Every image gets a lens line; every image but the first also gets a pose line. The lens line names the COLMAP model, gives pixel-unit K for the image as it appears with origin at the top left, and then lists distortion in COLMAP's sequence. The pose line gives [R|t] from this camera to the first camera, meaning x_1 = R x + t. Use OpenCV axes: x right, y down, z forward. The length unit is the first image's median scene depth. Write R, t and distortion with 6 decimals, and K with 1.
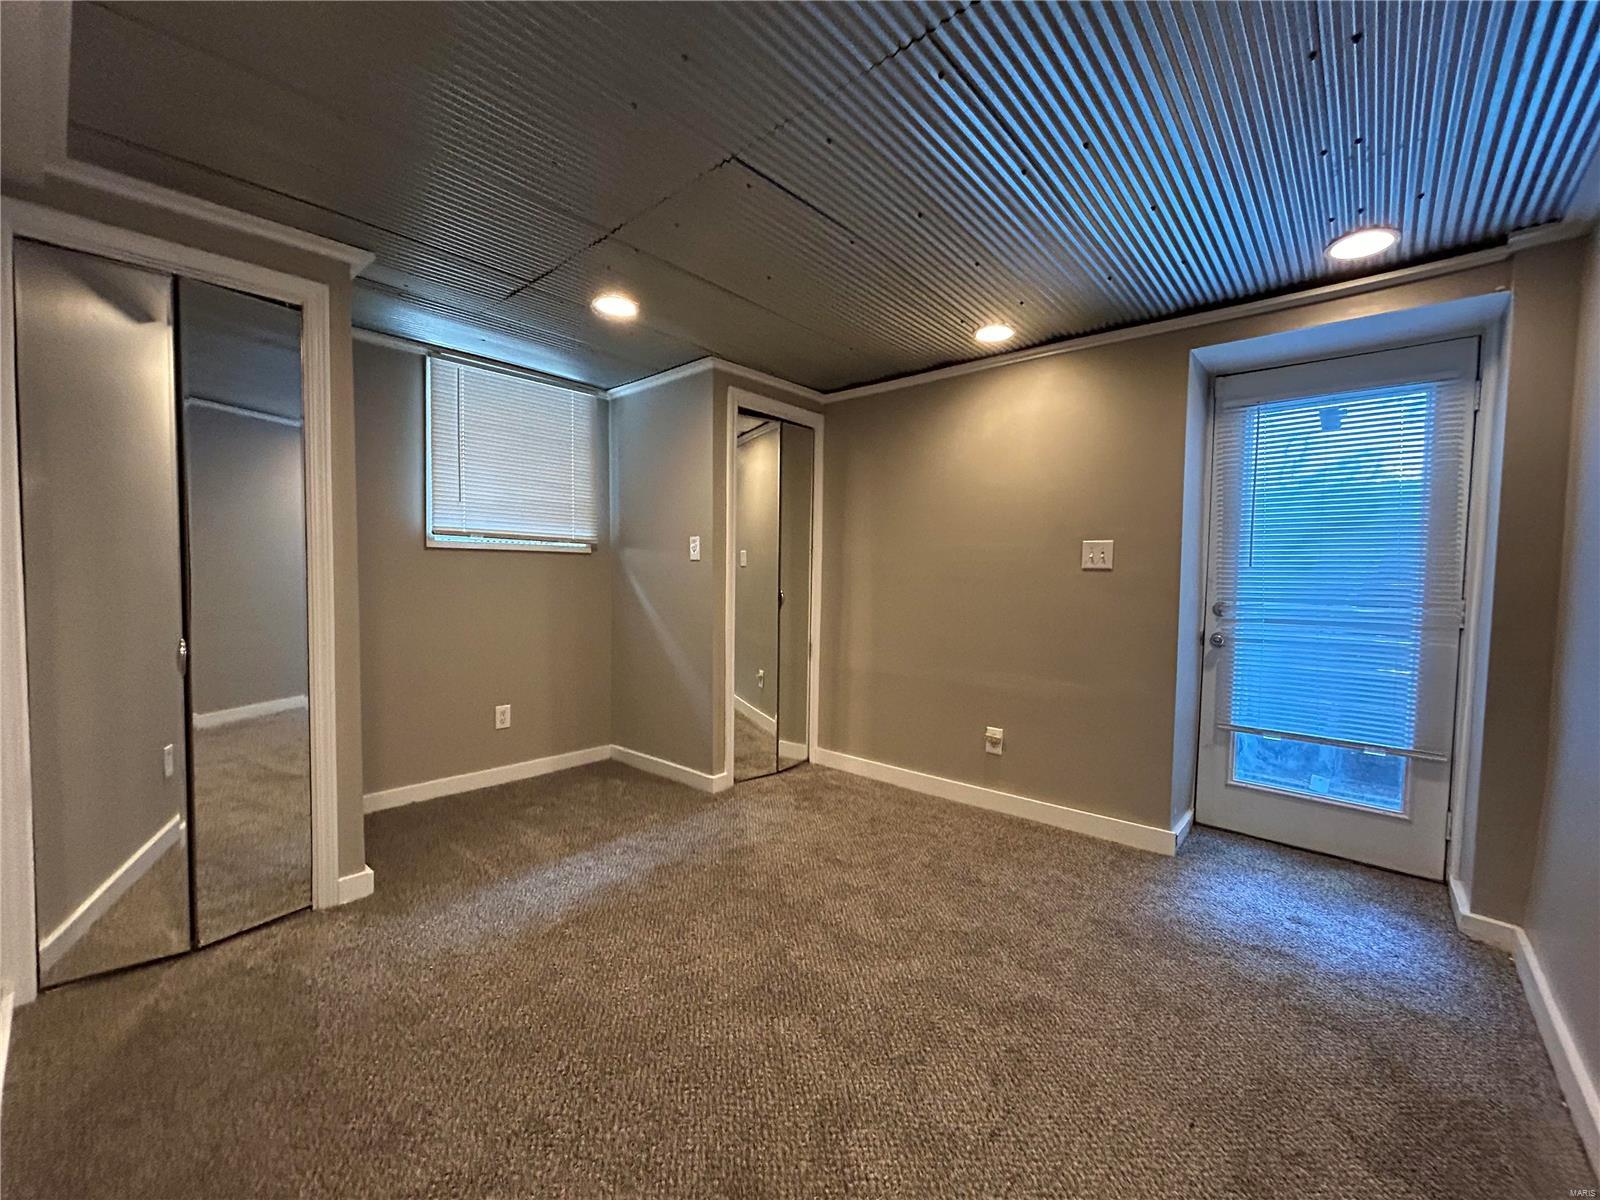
lens RADIAL K [[640.8, 0, 801.7], [0, 640.8, 597.2], [0, 0, 1]] dist [-0.000816, -0.000204]
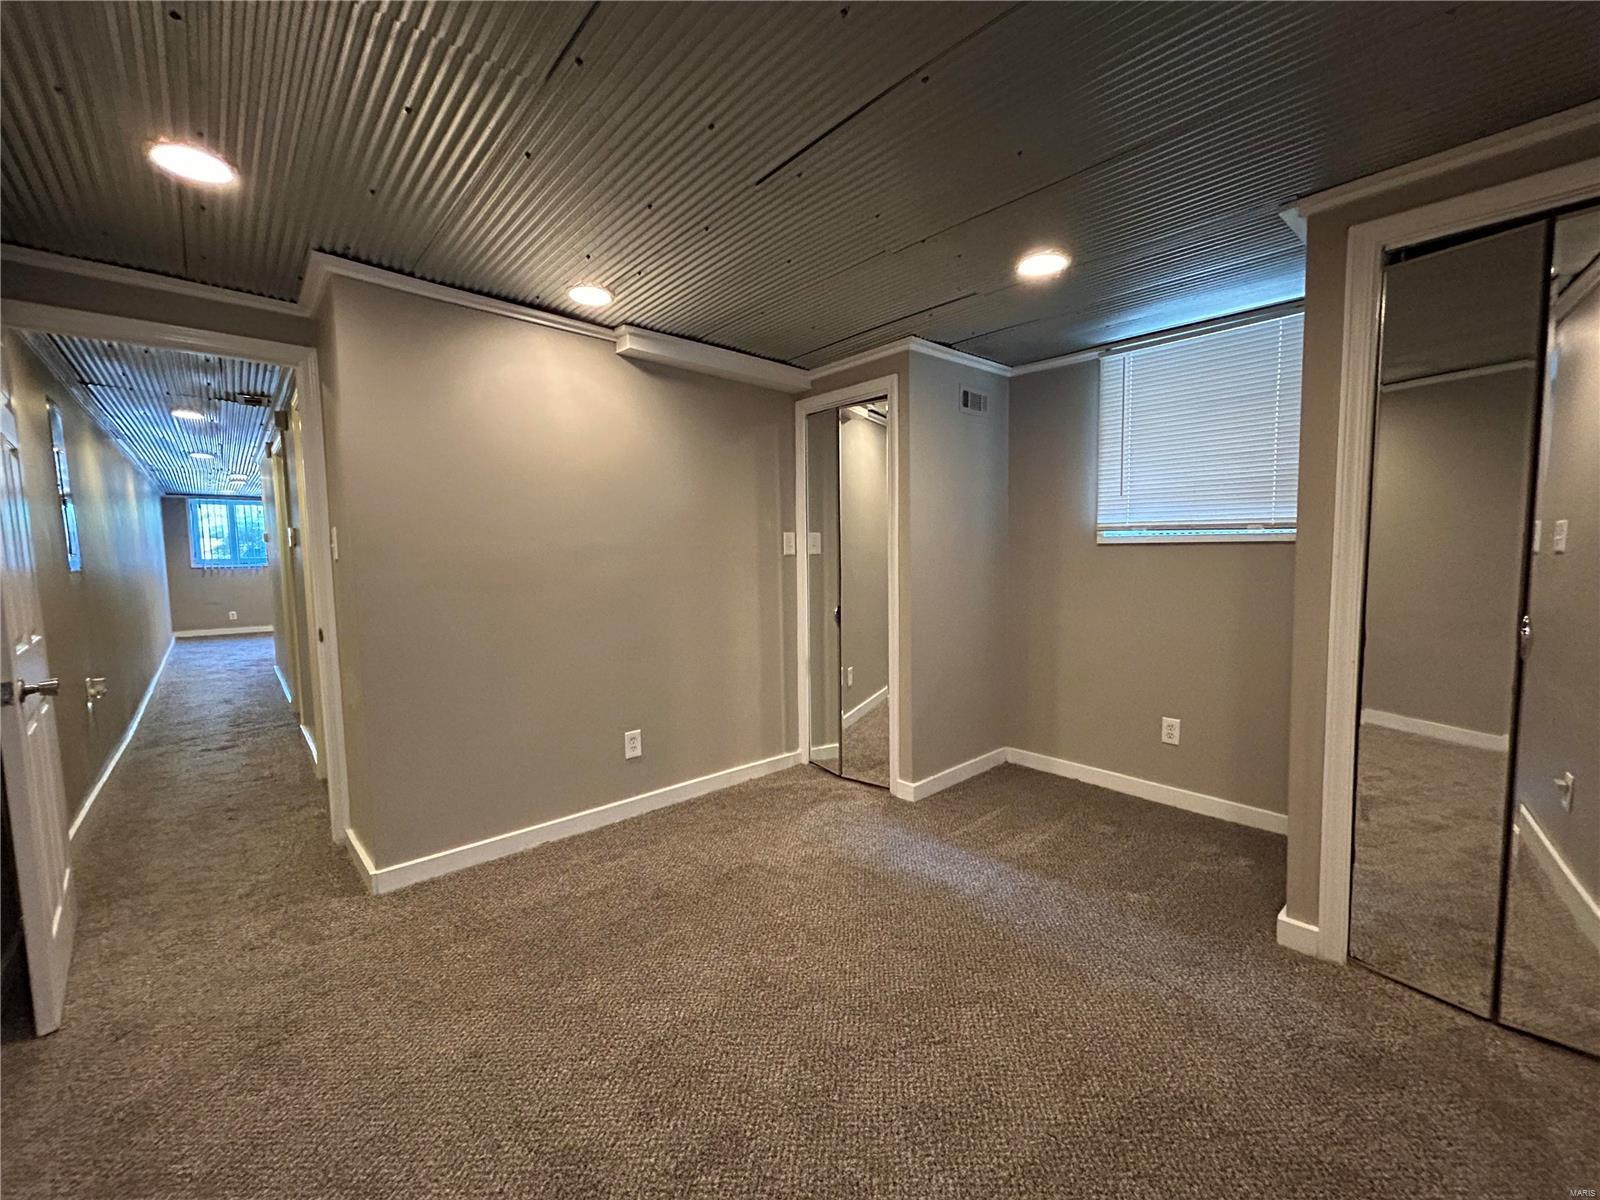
lens RADIAL K [[640.8, 0, 801.7], [0, 640.8, 597.2], [0, 0, 1]] dist [-0.000816, -0.000204]
pose [[-0.110653, 0.054359, -0.992371, 0.559631], [-0.034839, 0.997677, 0.058535, -0.038877], [0.993248, 0.041051, -0.108502, 0.708067]]
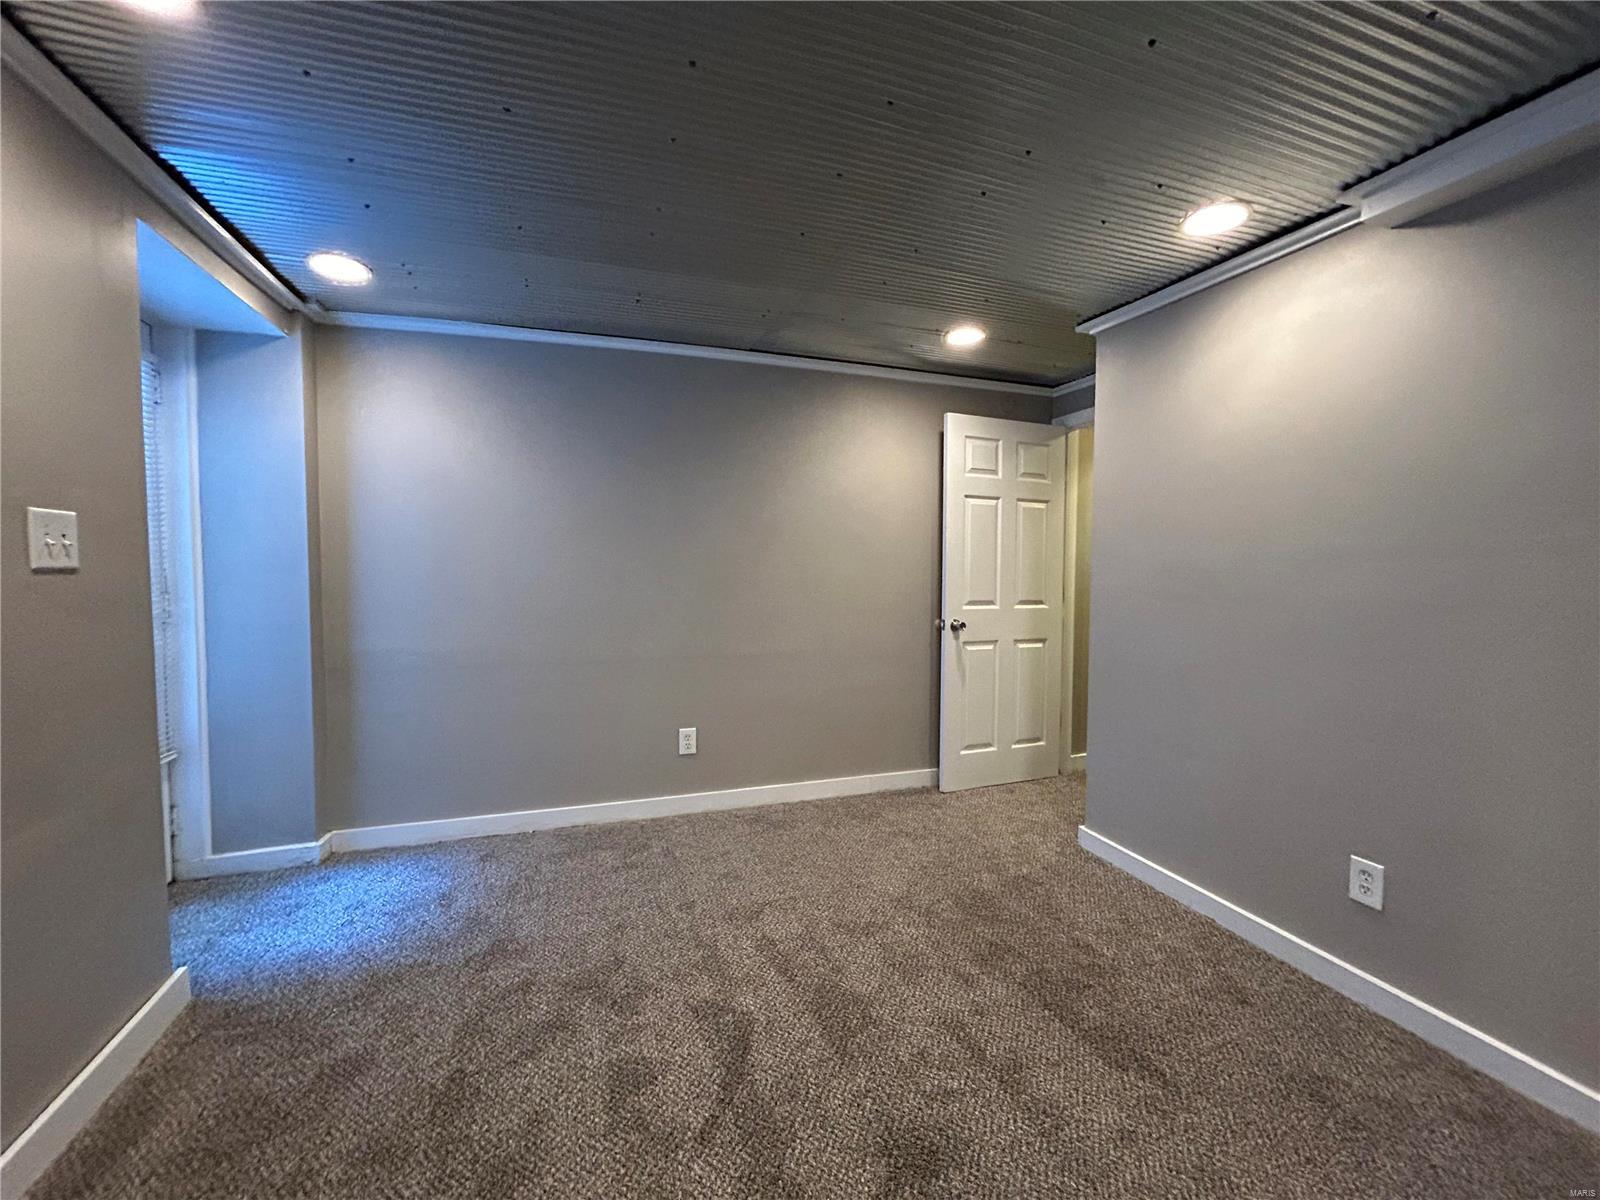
lens RADIAL K [[640.8, 0, 801.7], [0, 640.8, 597.2], [0, 0, 1]] dist [-0.000816, -0.000204]
pose [[-0.867042, -0.044335, 0.496259, -0.256494], [0.003812, 0.995413, 0.095590, -0.065858], [-0.498221, 0.084773, -0.862896, 1.117690]]
